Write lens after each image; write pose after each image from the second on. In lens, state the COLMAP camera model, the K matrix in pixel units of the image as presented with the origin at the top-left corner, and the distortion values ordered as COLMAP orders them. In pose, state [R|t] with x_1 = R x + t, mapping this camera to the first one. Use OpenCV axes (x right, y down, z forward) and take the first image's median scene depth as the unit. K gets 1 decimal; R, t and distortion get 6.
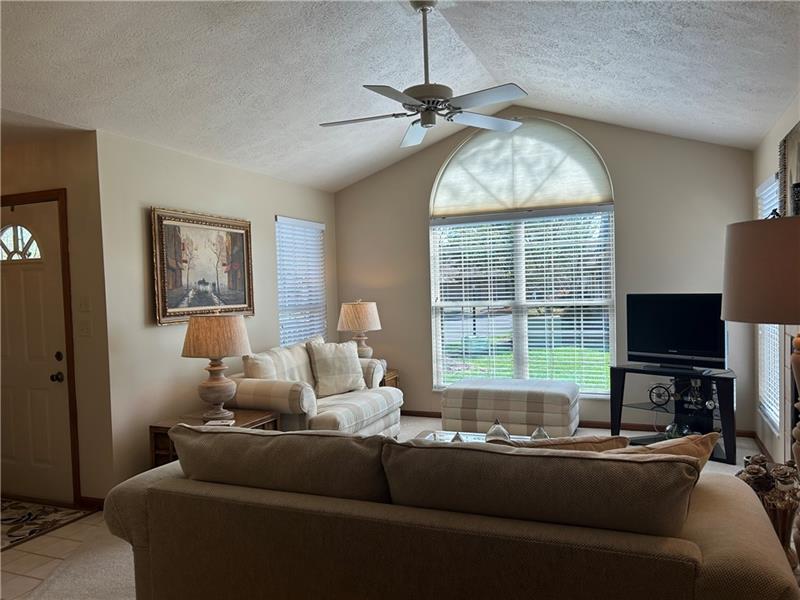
lens RADIAL K [[598.5, 0, 409.5], [0, 598.5, 305.1], [0, 0, 1]] dist [0.001540, -0.000355]
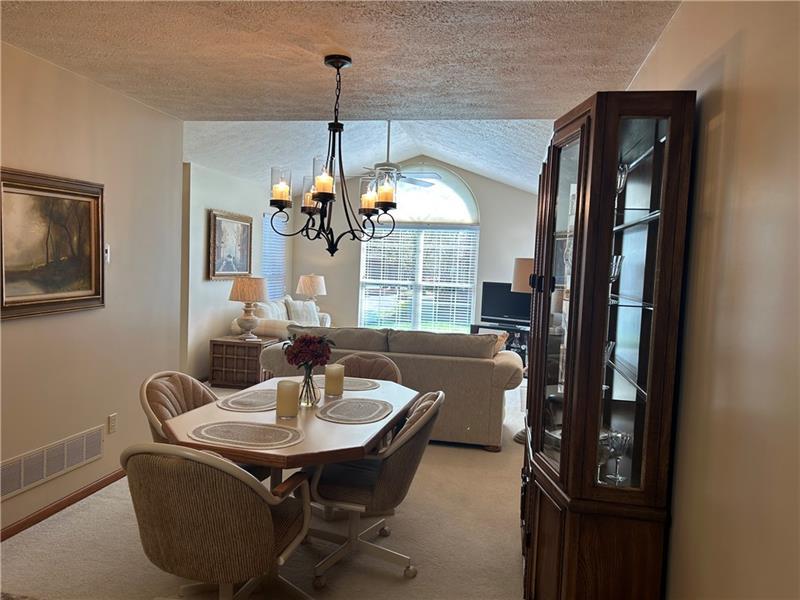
lens RADIAL K [[588.8, 0, 400.0], [0, 588.8, 300.0], [0, 0, 1]] dist [-0.006264, -0.002785]
pose [[0.976758, 0.060698, 0.205572, -0.189479], [-0.065776, 0.997673, 0.017953, 0.017618], [-0.204003, -0.031057, 0.978477, -0.536553]]
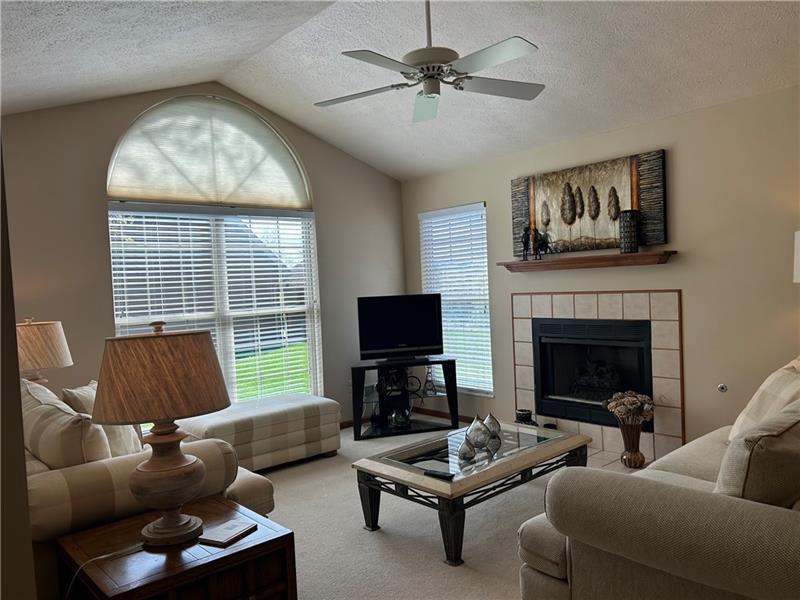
lens RADIAL K [[588.8, 0, 400.0], [0, 588.8, 300.0], [0, 0, 1]] dist [-0.006264, -0.002785]
pose [[0.428750, -0.012048, 0.903343, -0.515168], [0.067781, 0.997522, -0.018866, 0.010874], [-0.900877, 0.069318, 0.428504, 0.459378]]
